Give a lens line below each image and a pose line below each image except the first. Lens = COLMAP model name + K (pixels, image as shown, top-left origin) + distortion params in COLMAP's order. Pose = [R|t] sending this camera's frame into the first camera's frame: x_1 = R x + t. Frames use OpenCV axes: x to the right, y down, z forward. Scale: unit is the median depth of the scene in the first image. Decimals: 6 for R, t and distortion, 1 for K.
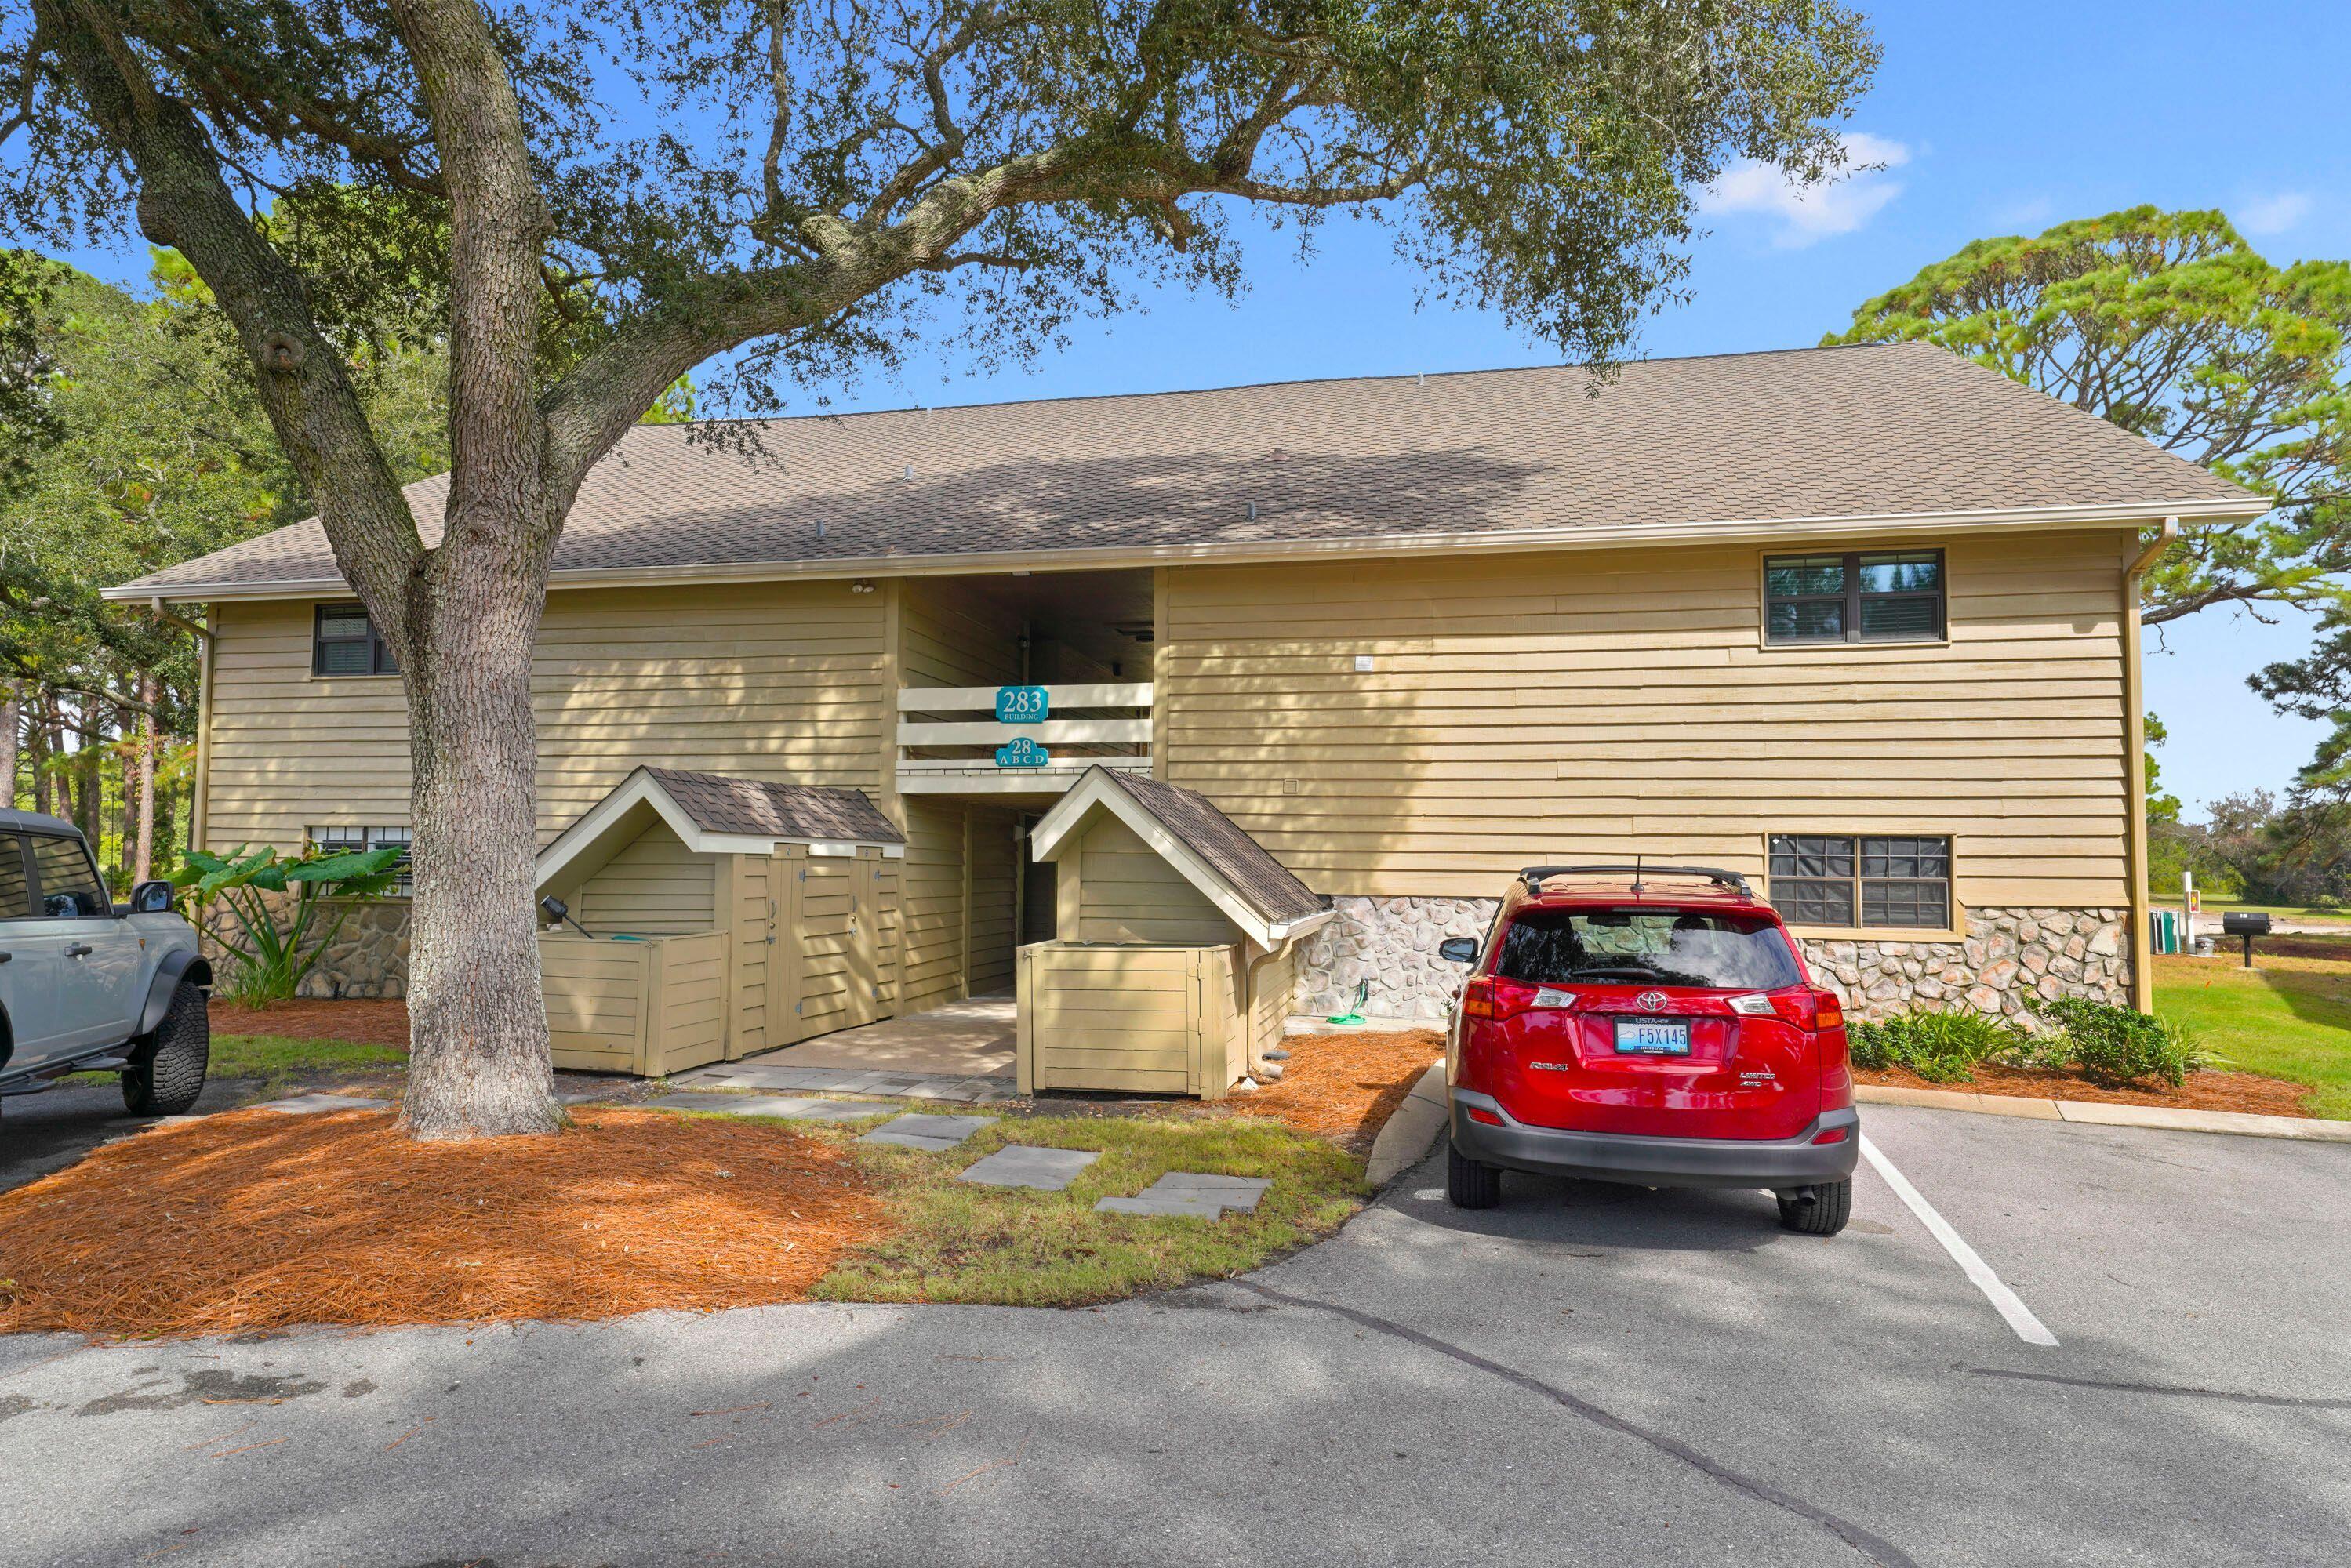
lens RADIAL K [[874.6, 0, 1176.7], [0, 874.6, 806.7], [0, 0, 1]] dist [-0.000830, 0.000277]
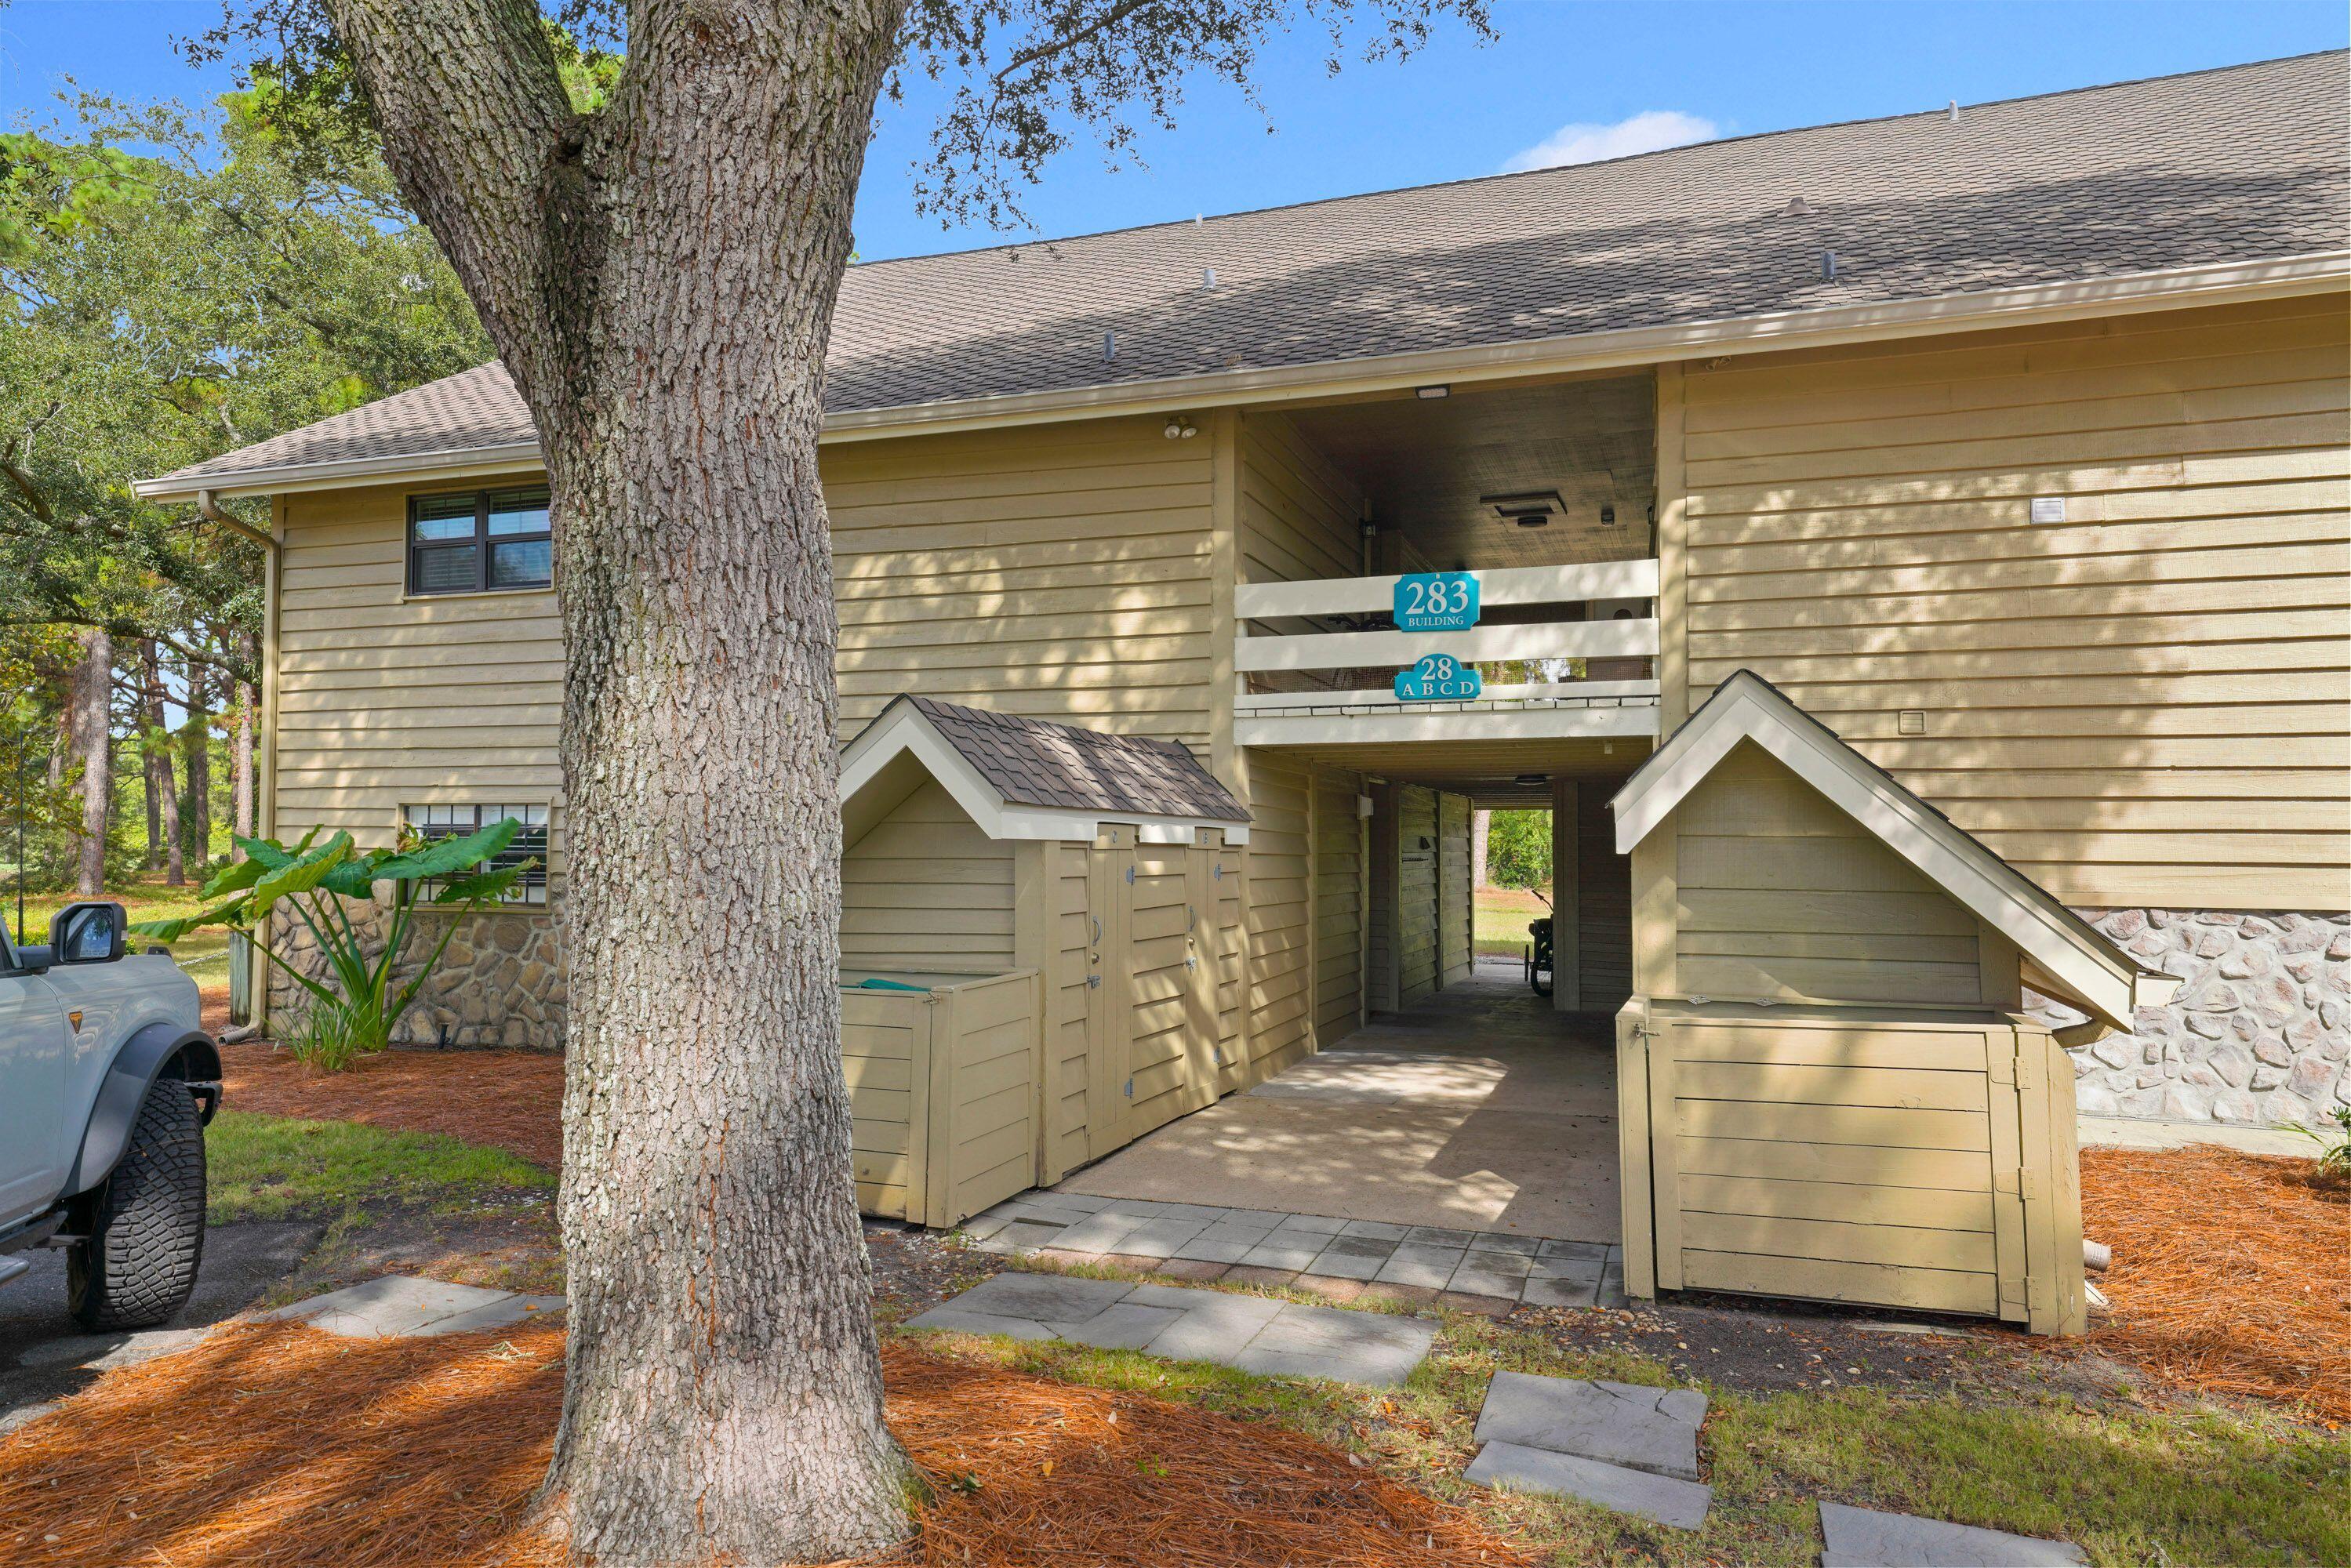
lens RADIAL K [[886.4, 0, 1170.8], [0, 886.4, 793.2], [0, 0, 1]] dist [0.004260, -0.000048]
pose [[0.995731, -0.009783, -0.091787, -0.313521], [0.010468, 0.999921, 0.006986, 0.015159], [0.091711, -0.007917, 0.995754, 0.346538]]
